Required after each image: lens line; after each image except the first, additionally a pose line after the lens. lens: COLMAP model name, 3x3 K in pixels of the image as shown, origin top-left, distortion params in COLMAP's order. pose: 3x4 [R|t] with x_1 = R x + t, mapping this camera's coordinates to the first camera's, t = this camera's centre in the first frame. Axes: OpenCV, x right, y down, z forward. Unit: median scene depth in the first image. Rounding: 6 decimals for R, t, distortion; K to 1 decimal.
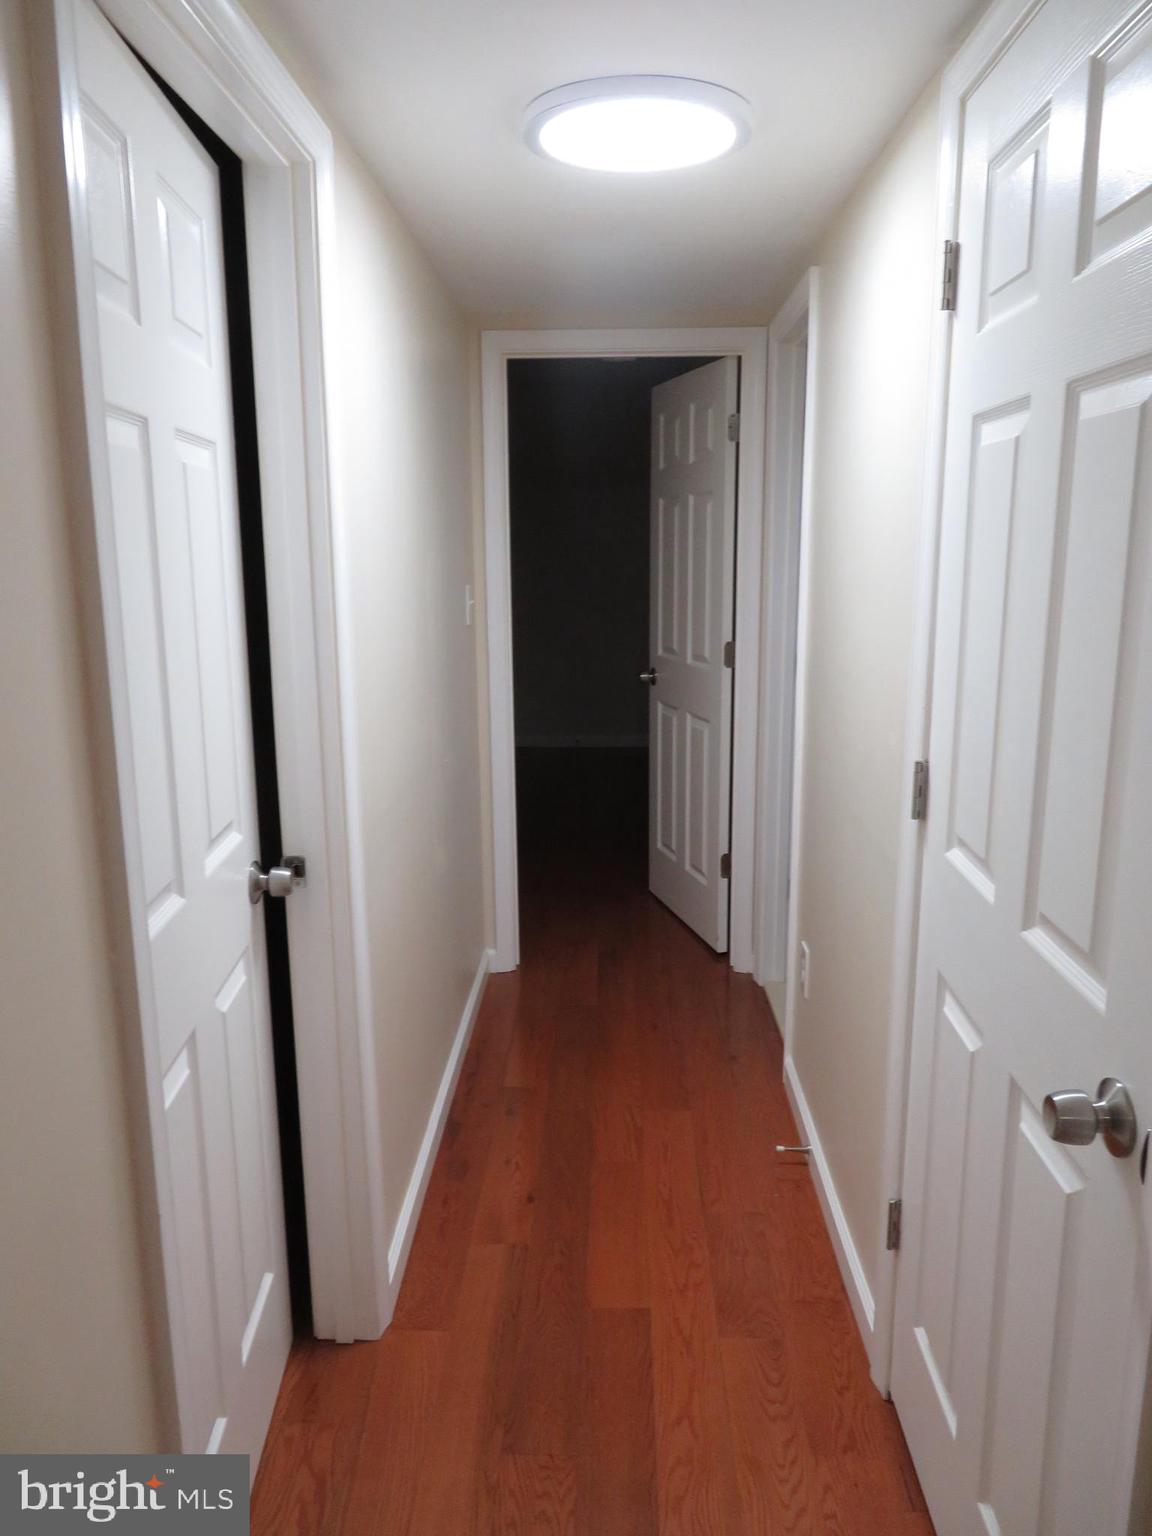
lens RADIAL K [[1098.6, 0, 576.0], [0, 1098.6, 768.0], [0, 0, 1]] dist [-0.003268, 0.003694]
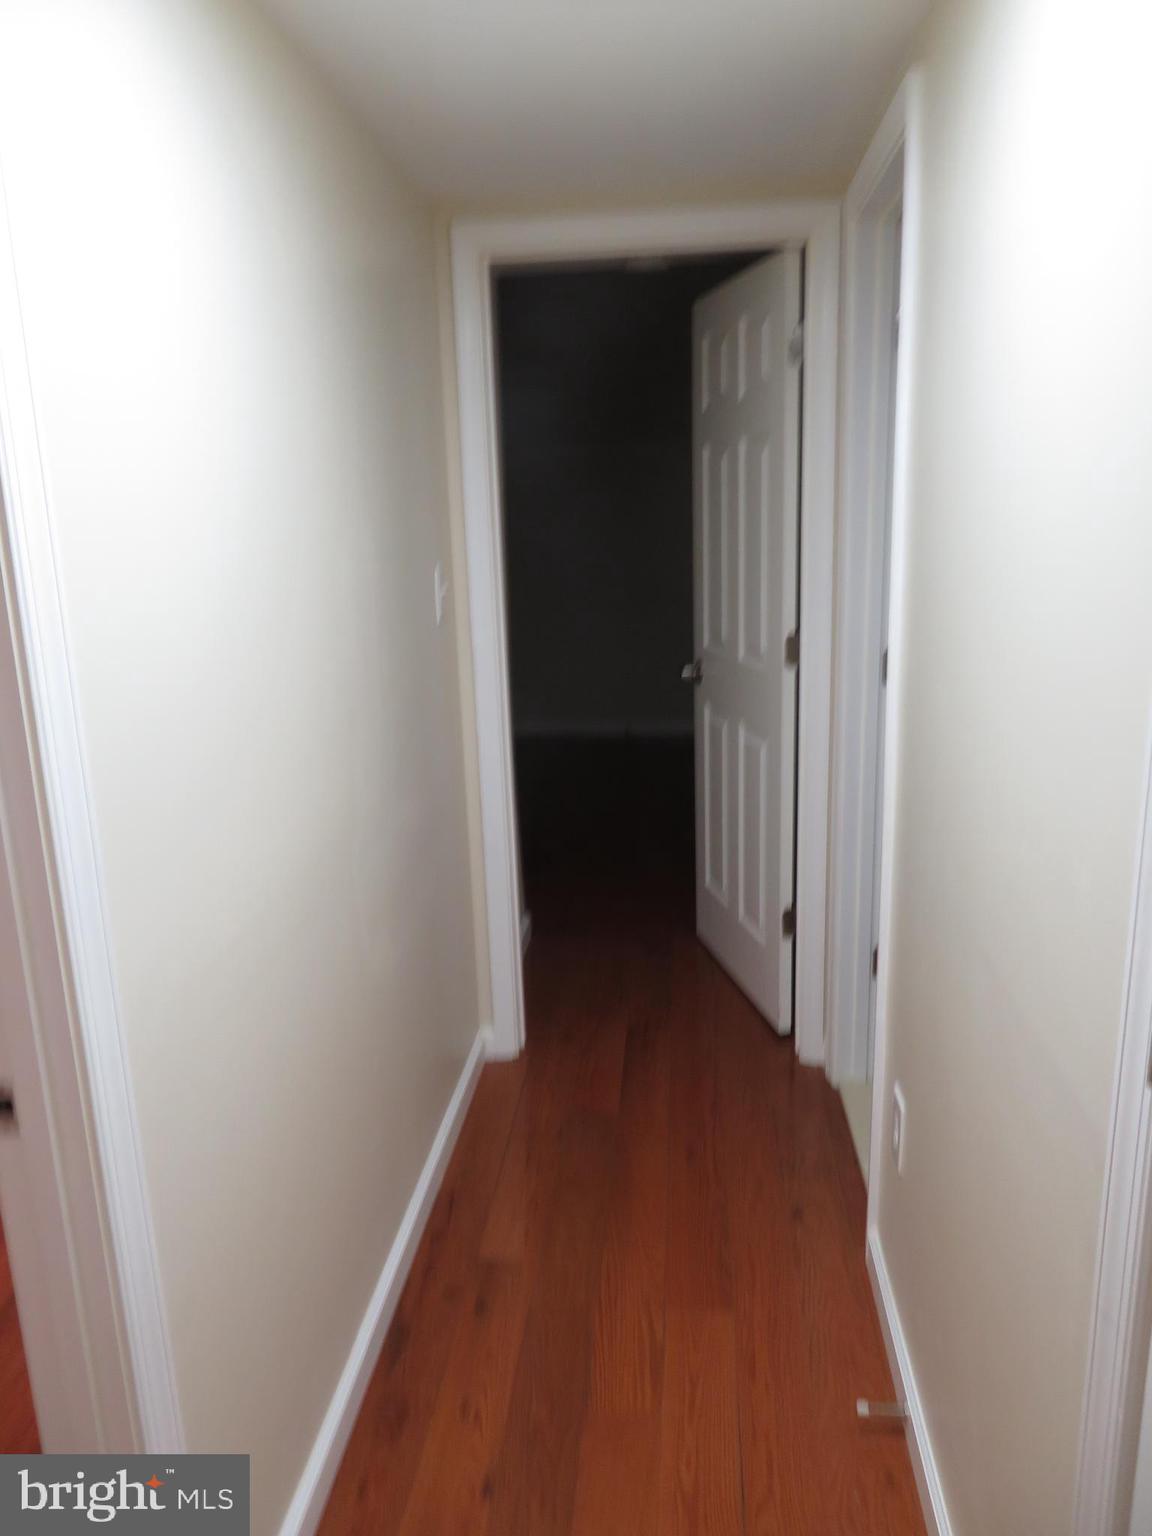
lens RADIAL K [[1097.2, 0, 584.2], [0, 1097.2, 748.1], [0, 0, 1]] dist [0.001700, -0.026430]
pose [[0.998162, -0.005081, -0.060394, 0.040664], [0.006359, 0.999759, 0.020990, -0.051800], [0.060273, -0.021336, 0.997954, 0.229798]]
